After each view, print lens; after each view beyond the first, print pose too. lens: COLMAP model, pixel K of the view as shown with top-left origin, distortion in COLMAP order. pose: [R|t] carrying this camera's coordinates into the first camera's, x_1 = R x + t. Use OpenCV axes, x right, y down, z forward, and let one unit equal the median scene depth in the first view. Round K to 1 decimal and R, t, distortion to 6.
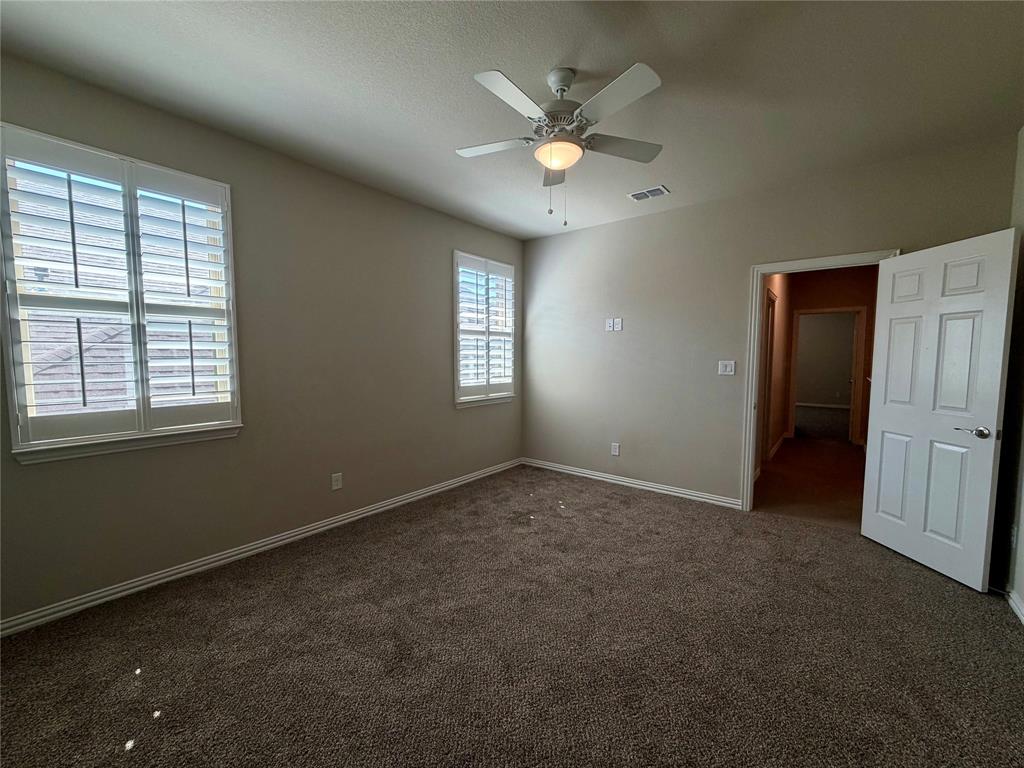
lens RADIAL K [[401.2, 0, 510.3], [0, 401.2, 387.7], [0, 0, 1]] dist [0.032803, 0.000070]
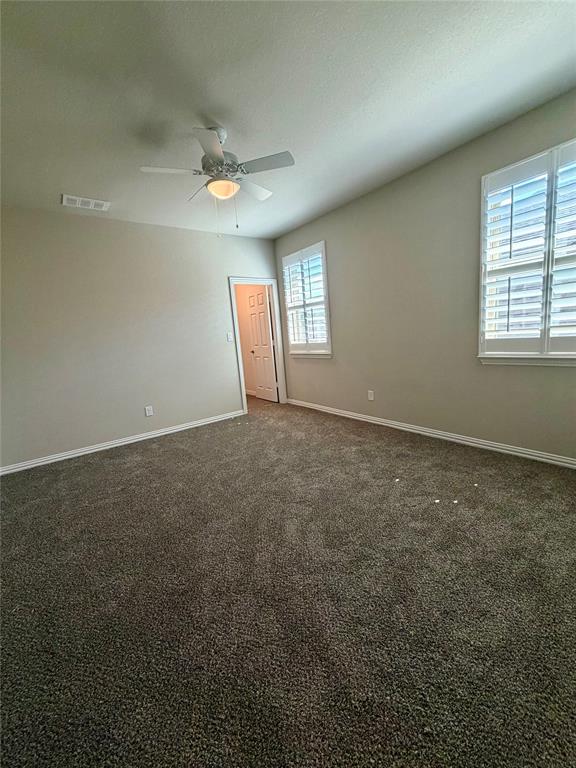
lens RADIAL K [[309.9, 0, 287.0], [0, 309.9, 381.3], [0, 0, 1]] dist [-0.000225, 0.000390]
pose [[-0.232923, 0.192563, -0.953240, 0.647436], [0.027255, 0.981108, 0.191532, -0.054882], [0.972113, 0.018632, -0.233770, 0.748306]]
